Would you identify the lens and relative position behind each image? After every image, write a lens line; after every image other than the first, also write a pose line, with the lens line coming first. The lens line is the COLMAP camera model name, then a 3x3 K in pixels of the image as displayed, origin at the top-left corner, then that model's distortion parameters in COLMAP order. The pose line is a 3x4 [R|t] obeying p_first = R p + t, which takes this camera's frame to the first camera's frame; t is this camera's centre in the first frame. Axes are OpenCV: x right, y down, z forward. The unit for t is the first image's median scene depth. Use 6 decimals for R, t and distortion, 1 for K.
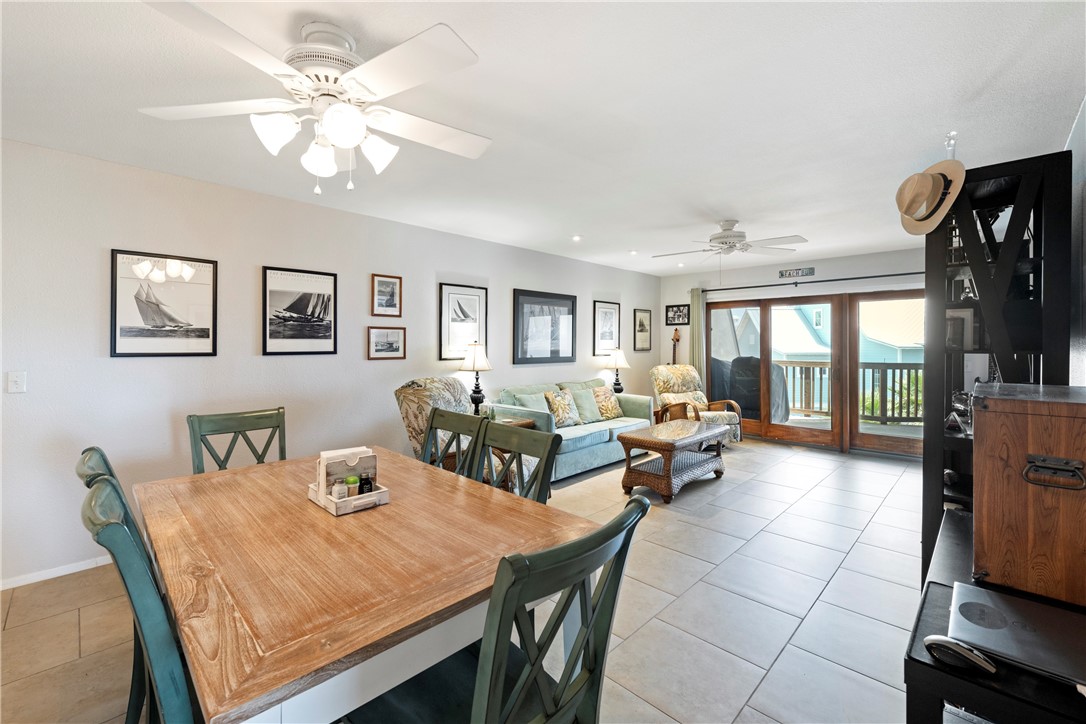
lens RADIAL K [[456.2, 0, 515.0], [0, 456.2, 338.6], [0, 0, 1]] dist [-0.000346, -0.000073]
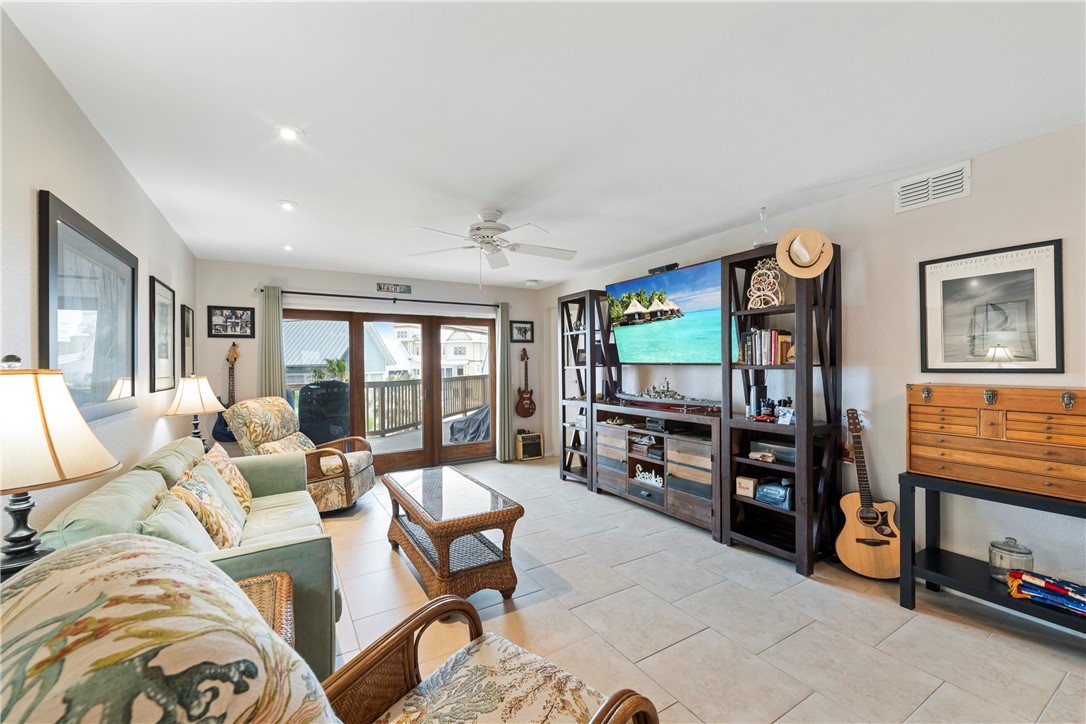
lens RADIAL K [[435.8, 0, 540.1], [0, 435.8, 362.9], [0, 0, 1]] dist [-0.001893, -0.000296]
pose [[0.224503, -0.002416, 0.974470, -0.187922], [-0.001255, 0.999995, 0.002768, 0.005477], [-0.974473, -0.001844, 0.224499, 0.526163]]
